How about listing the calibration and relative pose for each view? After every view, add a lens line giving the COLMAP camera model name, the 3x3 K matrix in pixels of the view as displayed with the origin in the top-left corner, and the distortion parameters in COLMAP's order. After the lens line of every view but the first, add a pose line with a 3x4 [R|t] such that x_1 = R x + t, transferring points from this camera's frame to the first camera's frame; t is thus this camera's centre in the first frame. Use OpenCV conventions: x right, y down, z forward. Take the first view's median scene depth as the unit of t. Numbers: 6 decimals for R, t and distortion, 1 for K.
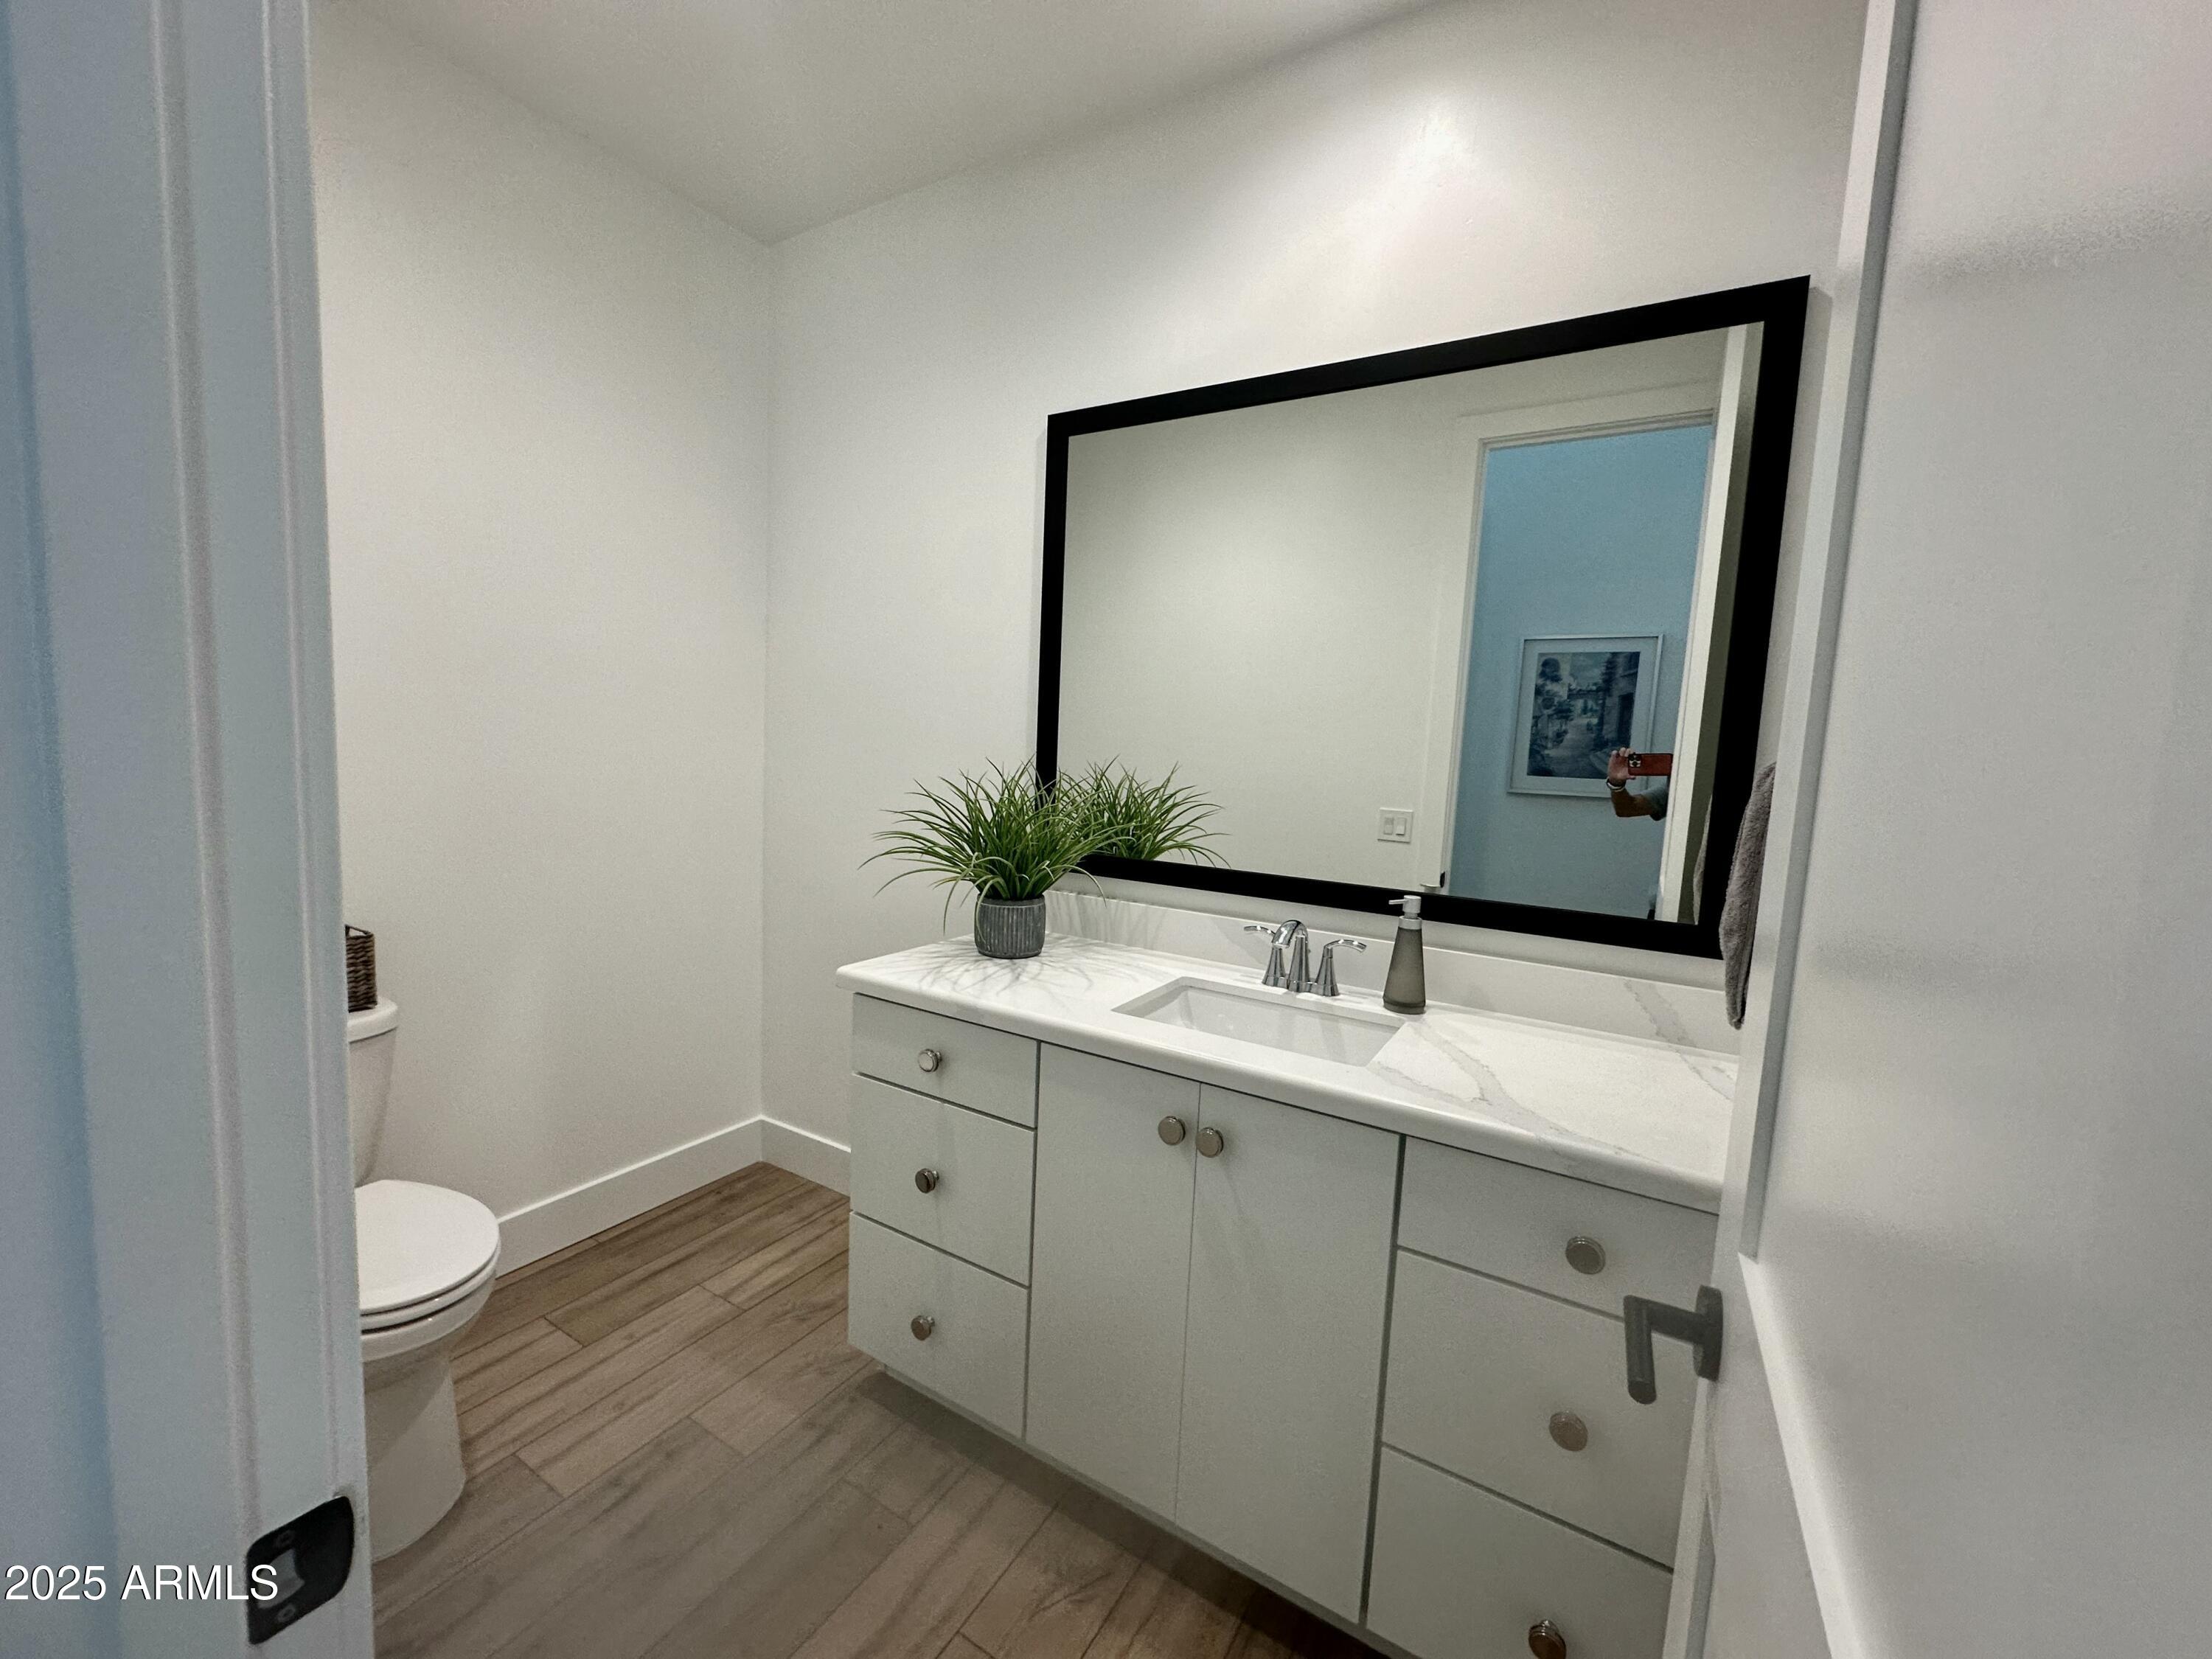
lens RADIAL K [[882.2, 0, 1111.6], [0, 882.2, 829.0], [0, 0, 1]] dist [-0.000401, 0.000020]
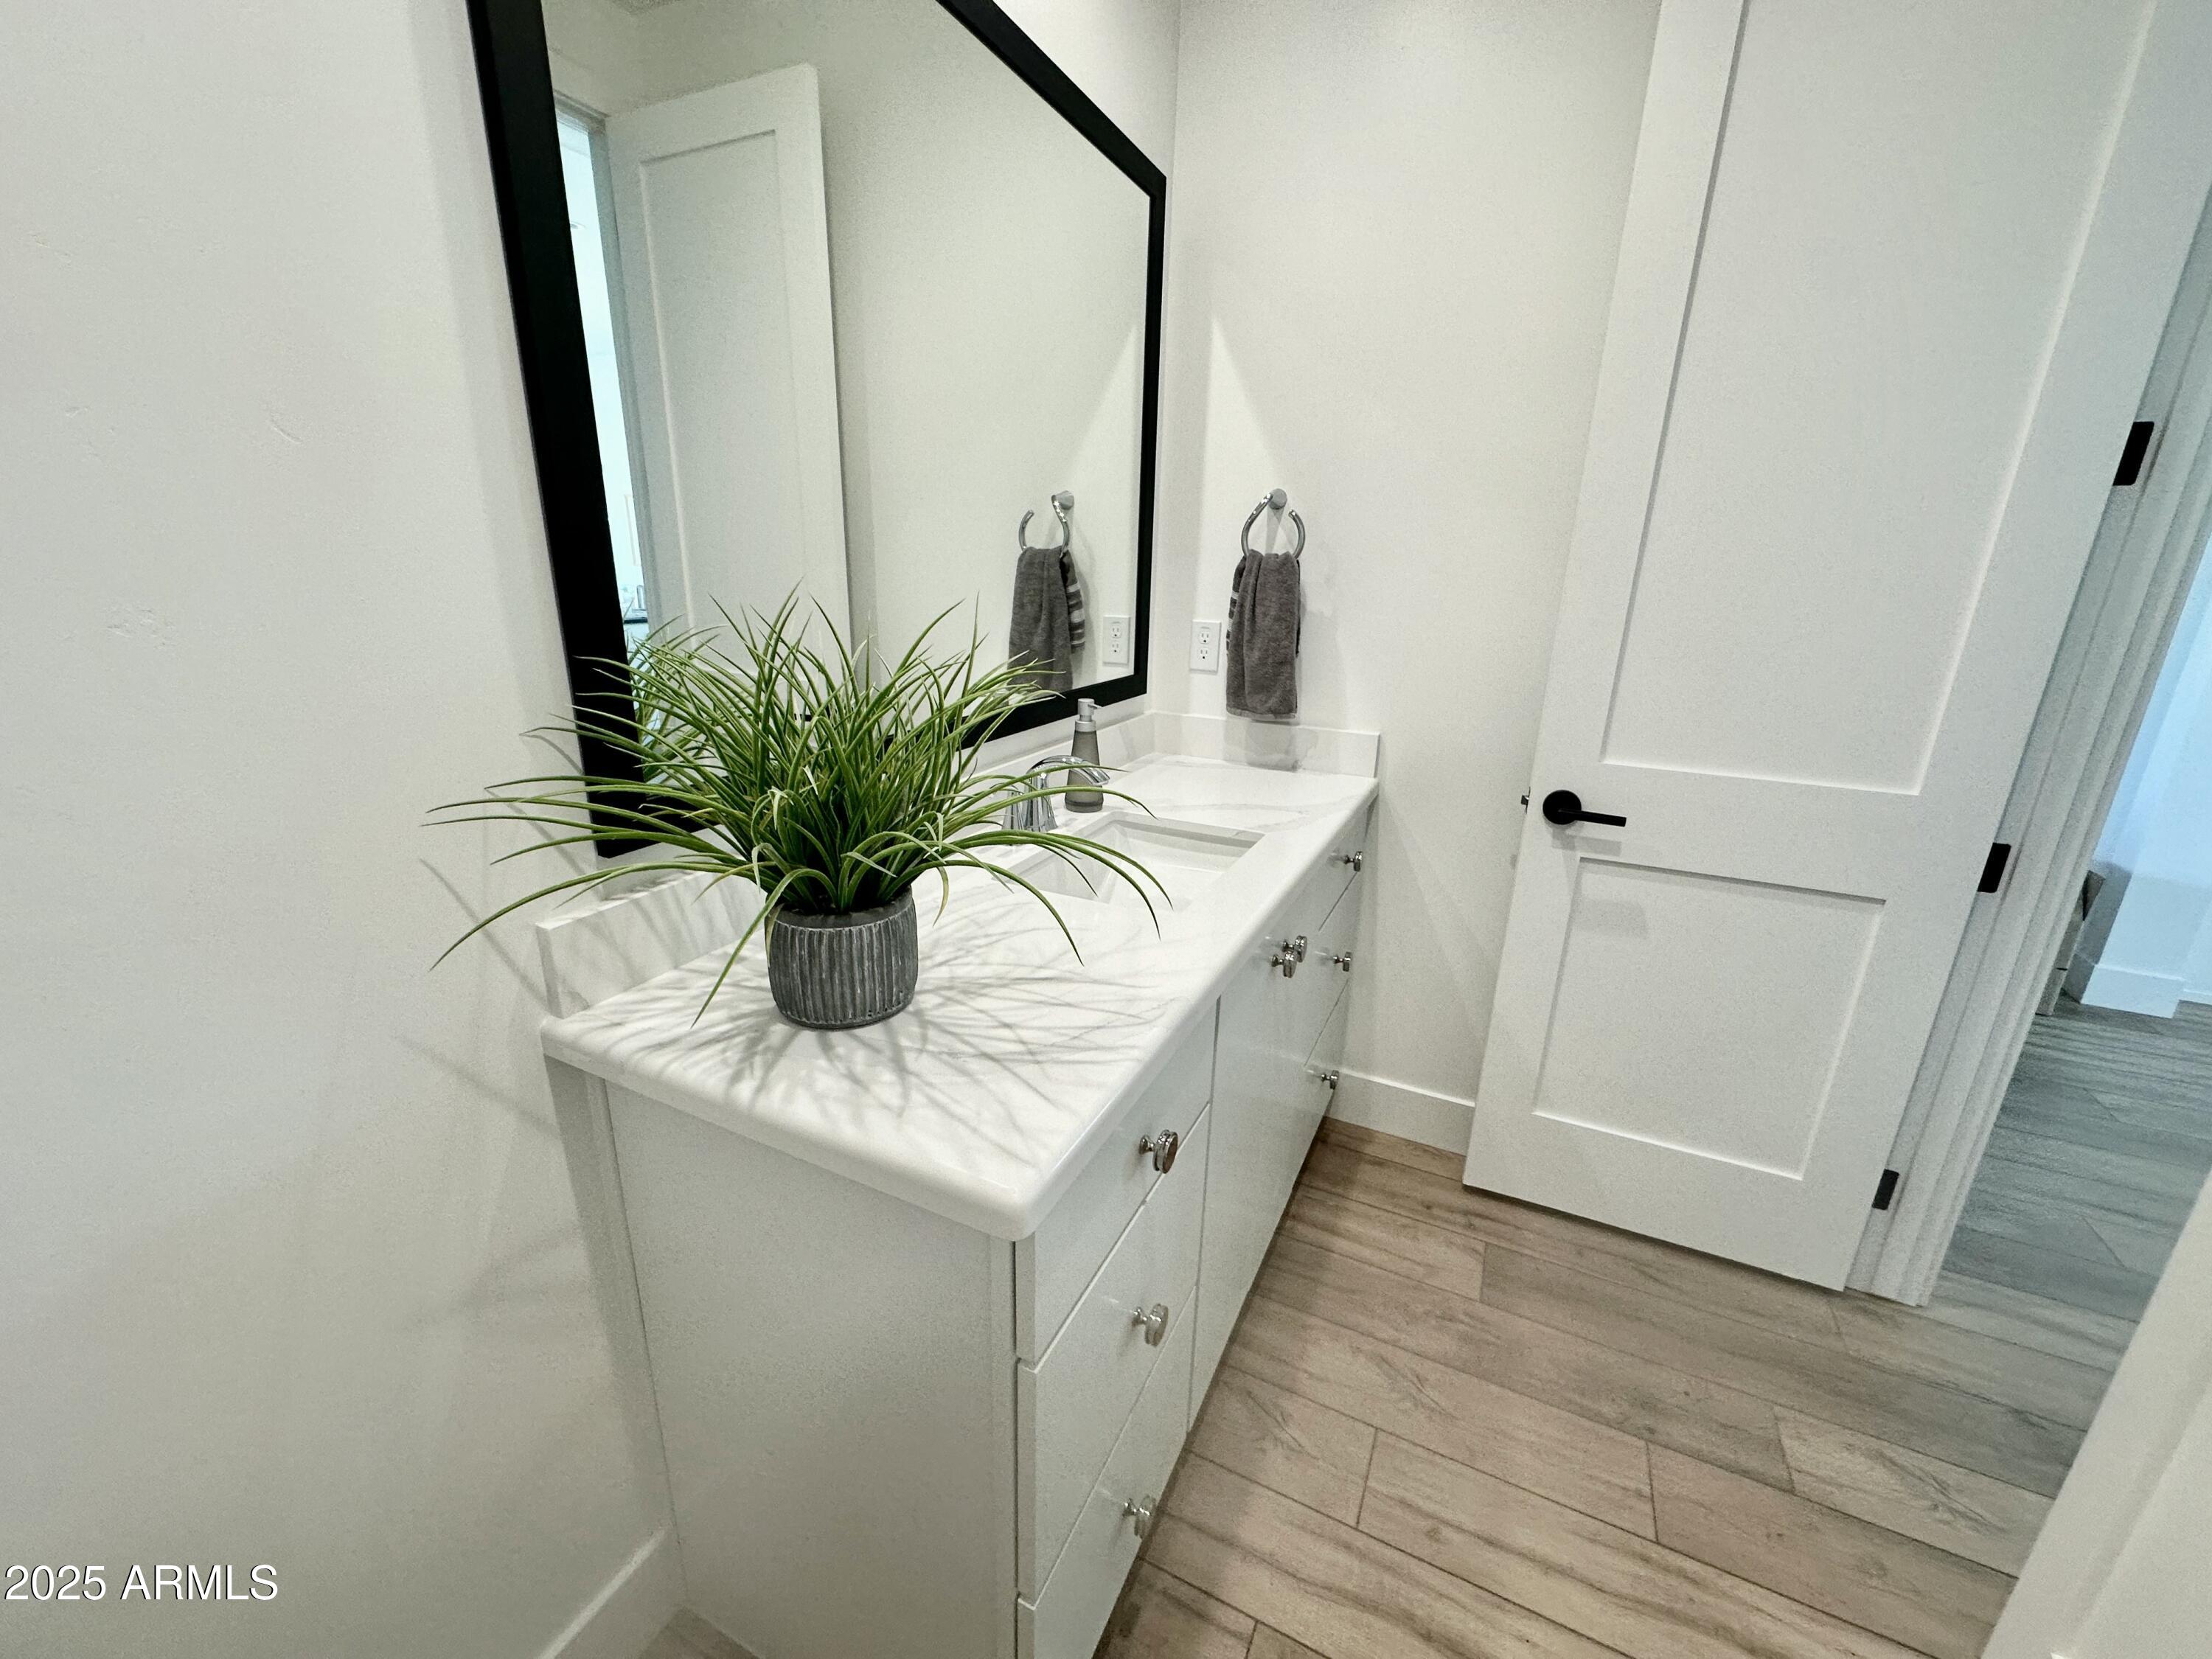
lens RADIAL K [[882.2, 0, 1110.6], [0, 882.2, 834.5], [0, 0, 1]] dist [-0.000401, 0.000020]
pose [[-0.087148, -0.340849, 0.936070, -0.655797], [0.075645, 0.934668, 0.347381, -0.126515], [-0.993319, 0.101083, -0.055671, 1.026521]]
